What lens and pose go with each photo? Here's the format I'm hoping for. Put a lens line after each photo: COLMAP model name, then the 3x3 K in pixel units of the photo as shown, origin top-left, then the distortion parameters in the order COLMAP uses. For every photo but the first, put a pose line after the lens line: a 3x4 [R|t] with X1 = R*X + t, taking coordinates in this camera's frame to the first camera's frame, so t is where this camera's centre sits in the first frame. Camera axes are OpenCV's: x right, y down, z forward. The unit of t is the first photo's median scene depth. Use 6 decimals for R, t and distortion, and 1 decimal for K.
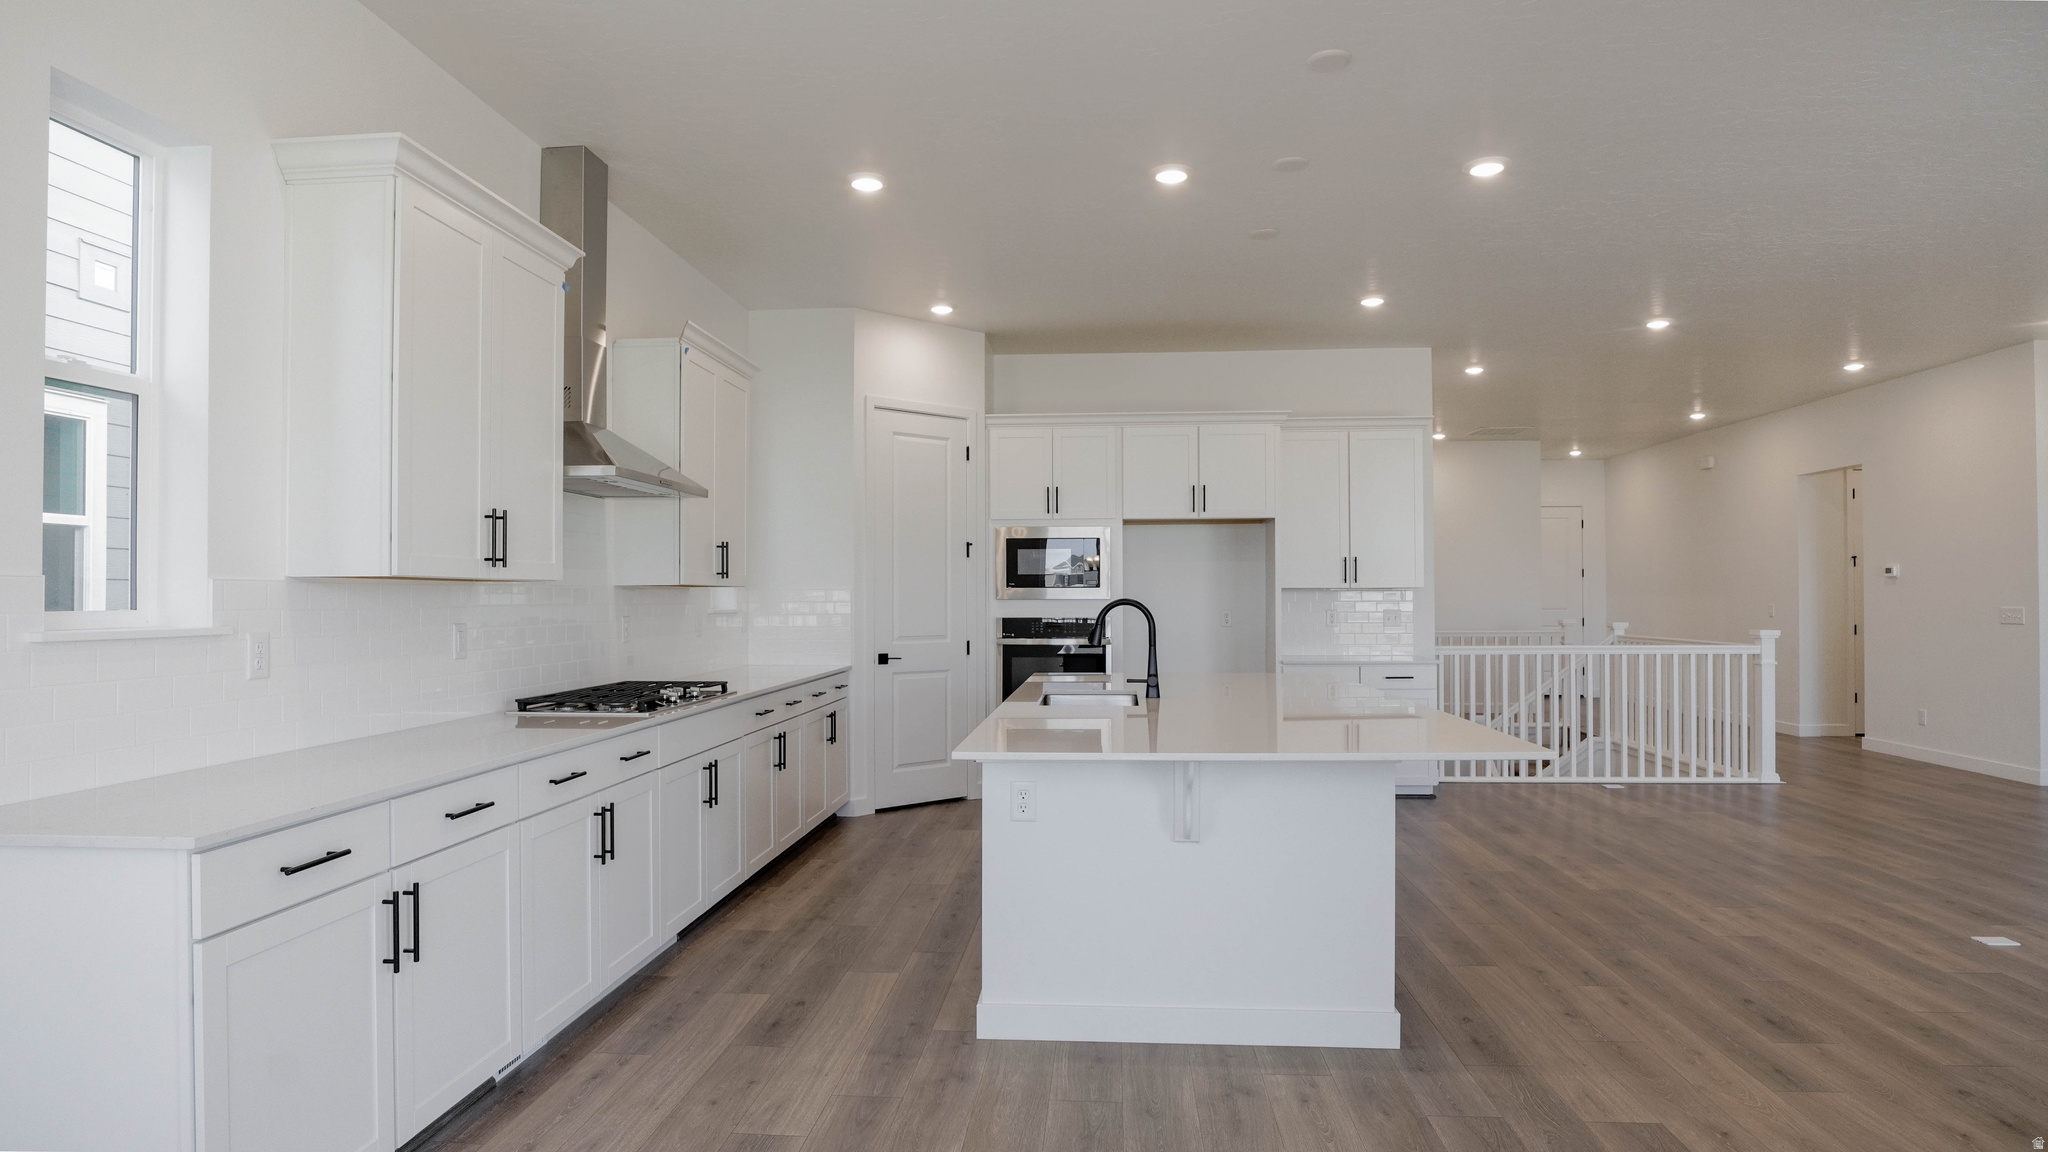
lens RADIAL K [[1120.0, 0, 1022.8], [0, 1120.0, 583.7], [0, 0, 1]] dist [-0.040834, 0.012783]
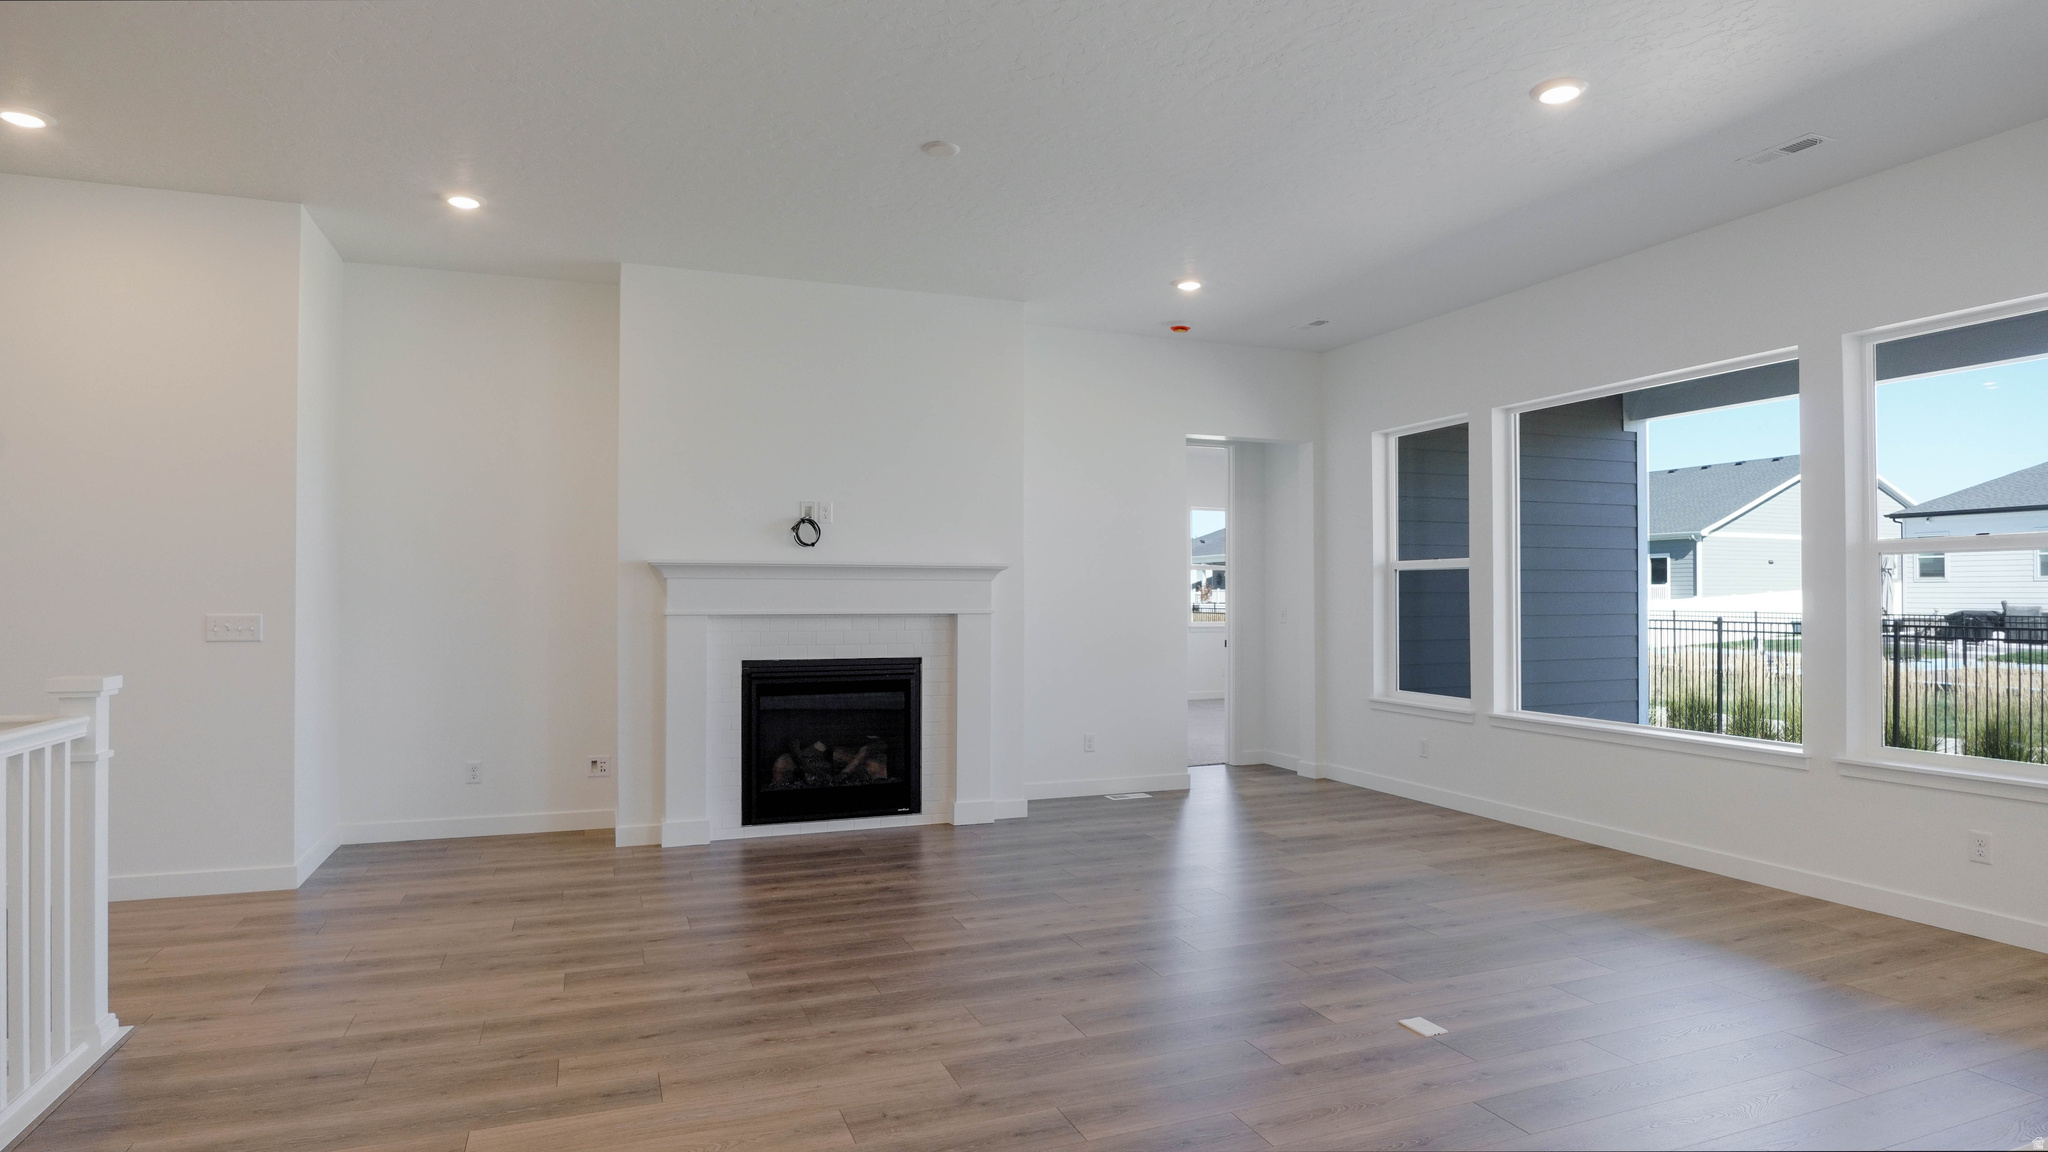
lens RADIAL K [[1106.0, 0, 1024.0], [0, 1106.0, 576.0], [0, 0, 1]] dist [-0.040153, 0.012658]
pose [[-0.440386, 0.017661, 0.897635, 0.164985], [-0.012174, 0.999597, -0.025640, 0.011323], [-0.897726, -0.022219, -0.439994, 0.921535]]
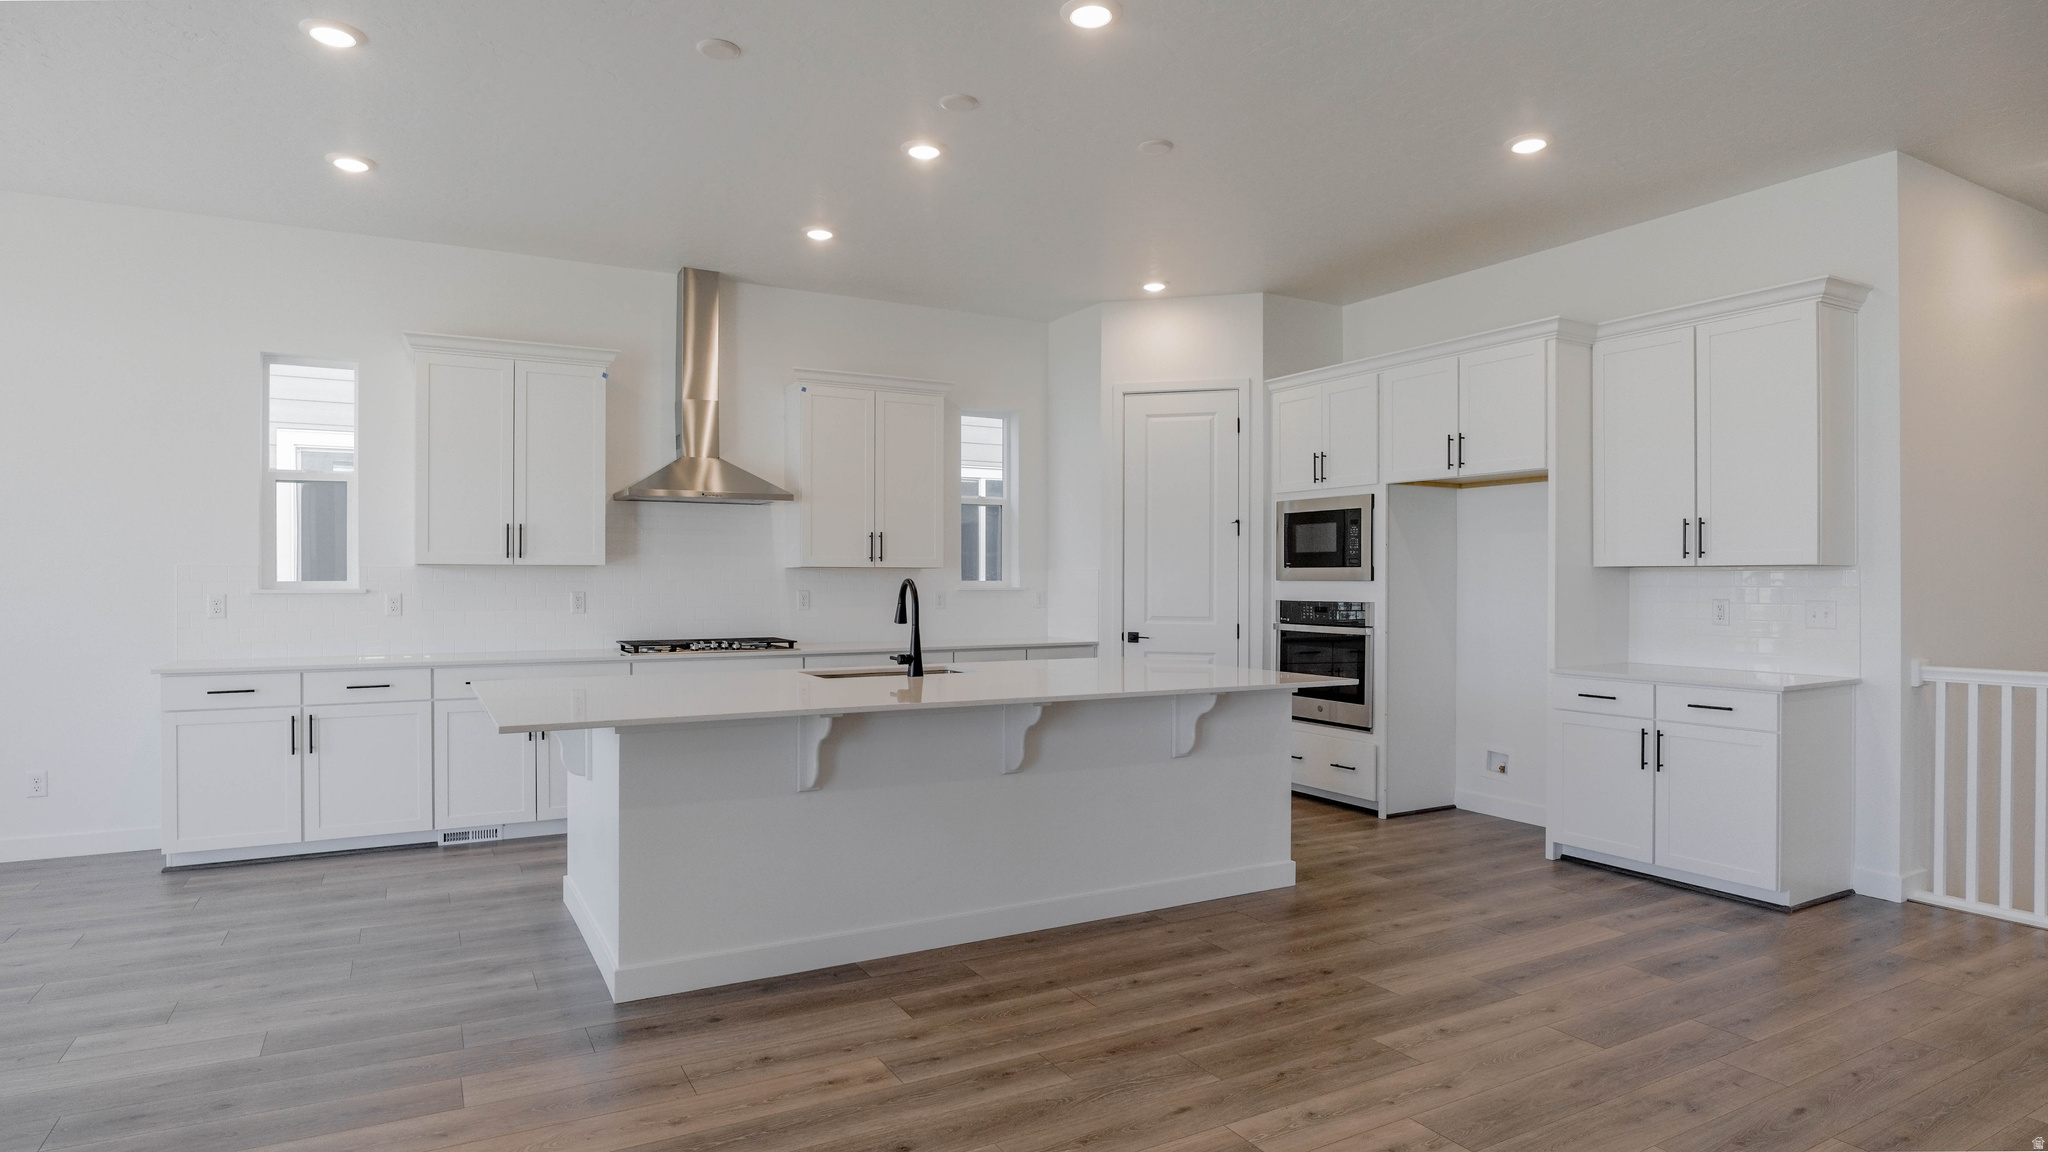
lens RADIAL K [[1106.0, 0, 1024.0], [0, 1106.0, 576.0], [0, 0, 1]] dist [-0.040153, 0.012658]
pose [[0.556136, 0.000835, -0.831091, 0.628578], [0.007133, 0.999958, 0.005777, 0.003640], [0.831060, -0.009141, 0.556107, 0.329719]]
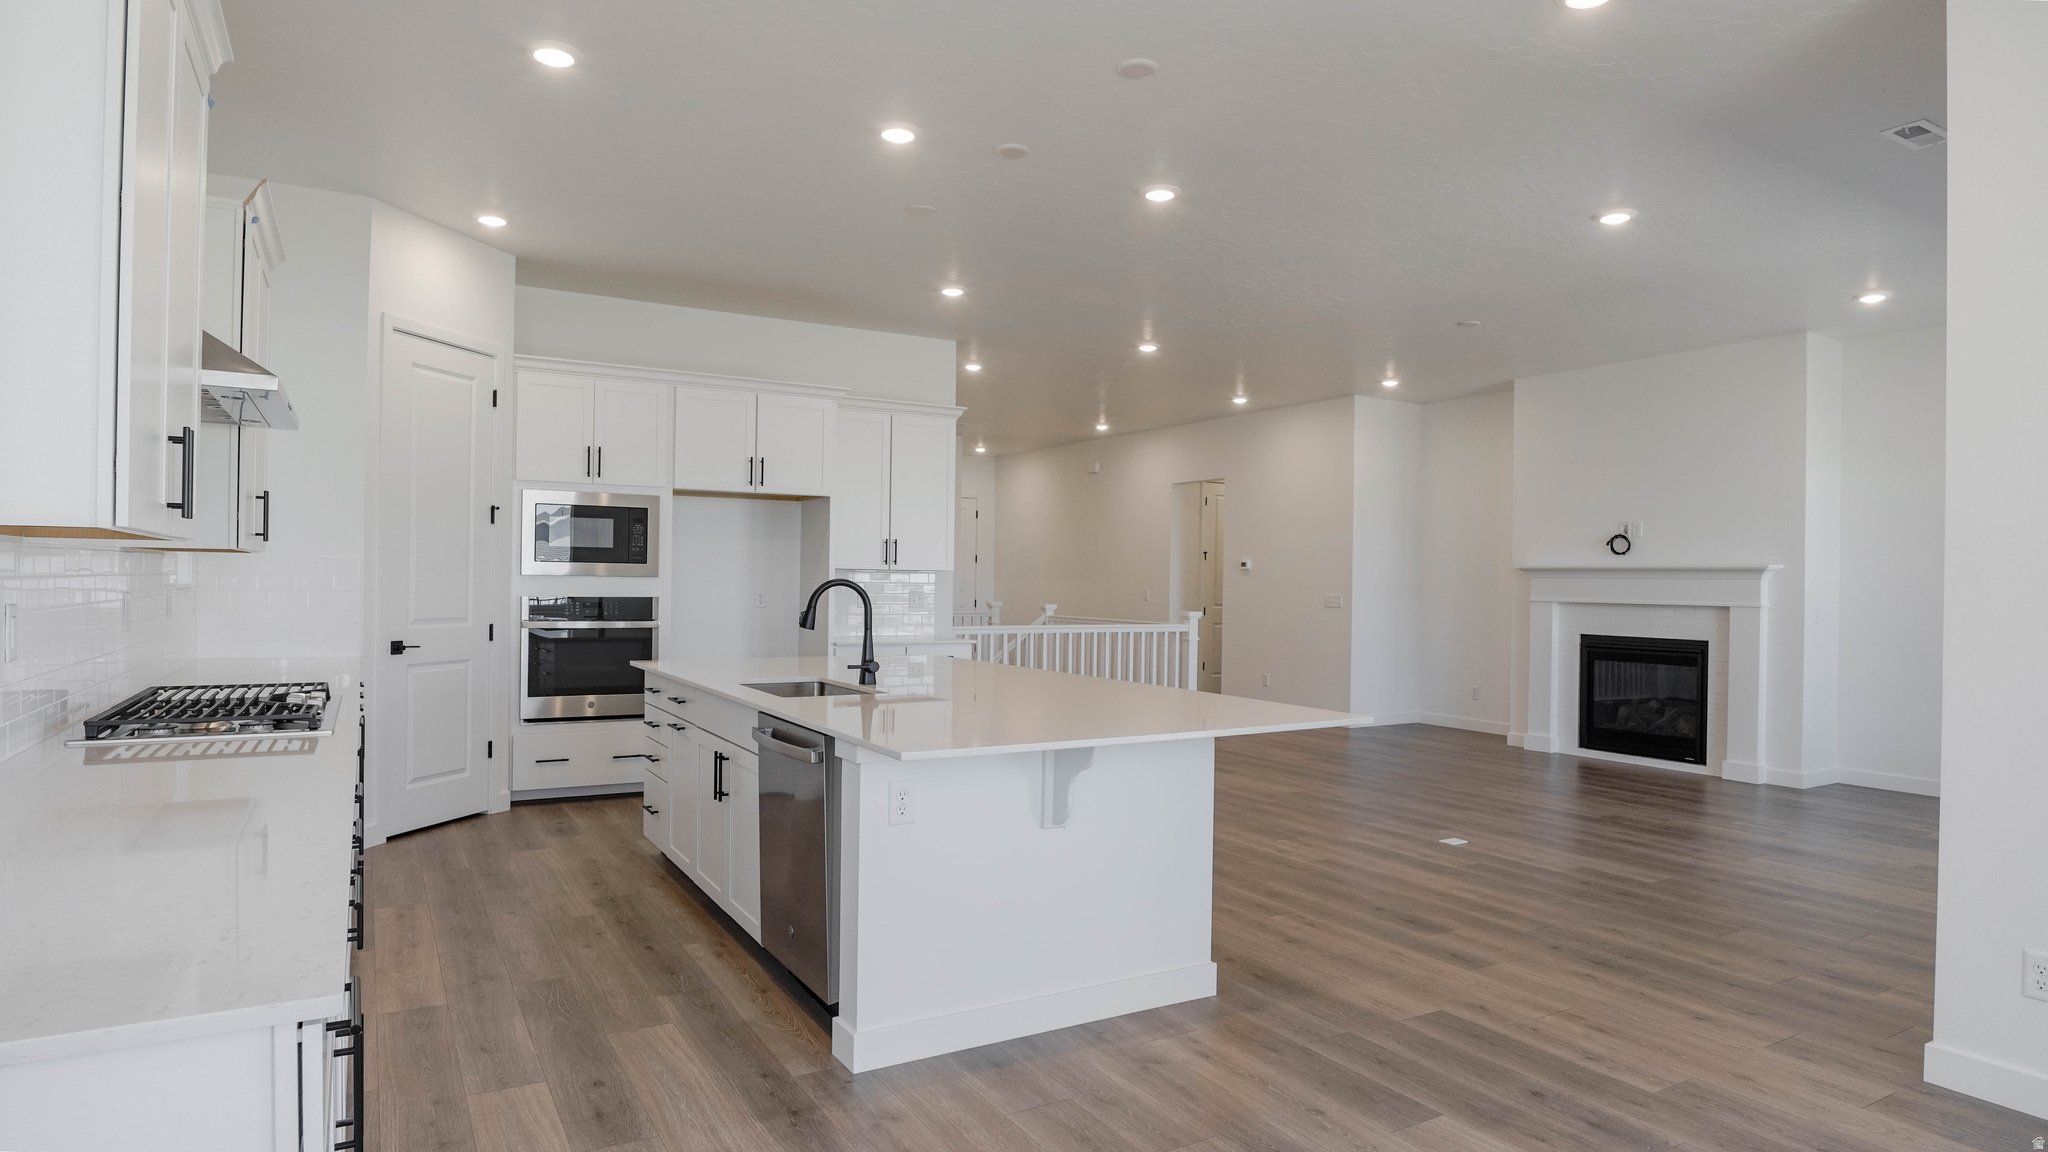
lens RADIAL K [[1140.5, 0, 1020.9], [0, 1140.5, 584.1], [0, 0, 1]] dist [-0.037120, 0.001583]
pose [[0.821204, 0.013561, 0.570474, -0.205825], [-0.024715, 0.999625, 0.011816, 0.001589], [-0.570100, -0.023803, 0.821231, 0.086520]]
